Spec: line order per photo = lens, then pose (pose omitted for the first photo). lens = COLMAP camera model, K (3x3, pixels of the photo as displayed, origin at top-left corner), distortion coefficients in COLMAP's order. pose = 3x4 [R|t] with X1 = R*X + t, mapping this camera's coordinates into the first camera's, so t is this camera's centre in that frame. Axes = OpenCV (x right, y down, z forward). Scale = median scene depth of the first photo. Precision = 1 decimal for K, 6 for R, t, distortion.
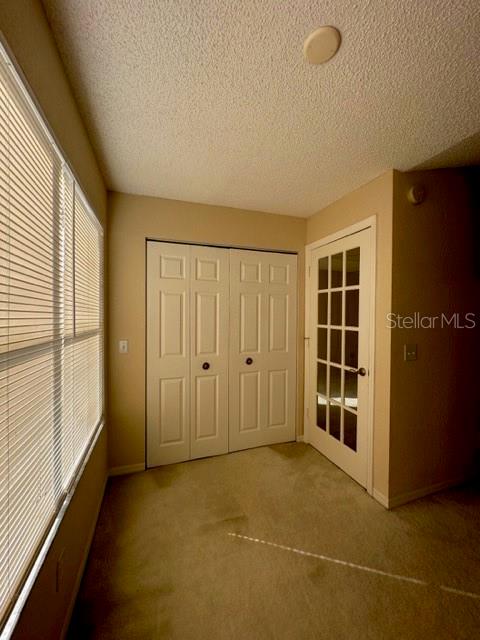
lens RADIAL K [[254.7, 0, 240.0], [0, 254.7, 320.0], [0, 0, 1]] dist [-0.000057, 0.000452]
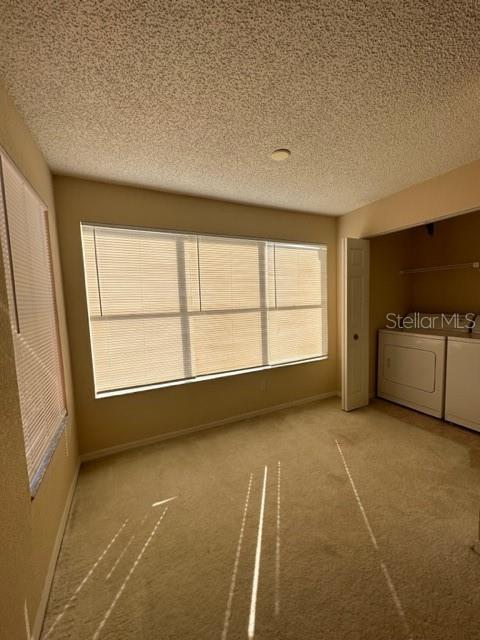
lens RADIAL K [[254.7, 0, 240.0], [0, 254.7, 320.0], [0, 0, 1]] dist [-0.000057, 0.000452]
pose [[0.107788, 0.073187, -0.991476, 1.049576], [0.021226, 0.996890, 0.075894, -0.005416], [0.993947, -0.029226, 0.105900, 0.222586]]
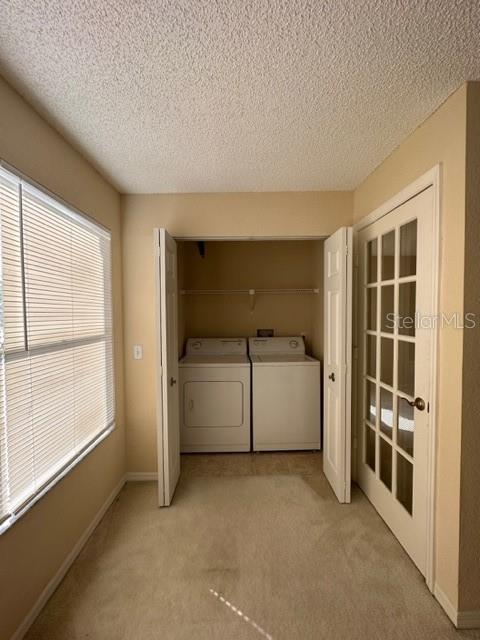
lens RADIAL K [[254.7, 0, 240.0], [0, 254.7, 320.0], [0, 0, 1]] dist [-0.000057, 0.000452]
pose [[0.947655, -0.002147, -0.319289, 0.238893], [0.007168, 0.999868, 0.014552, -0.031010], [0.319216, -0.016079, 0.947546, 0.206810]]
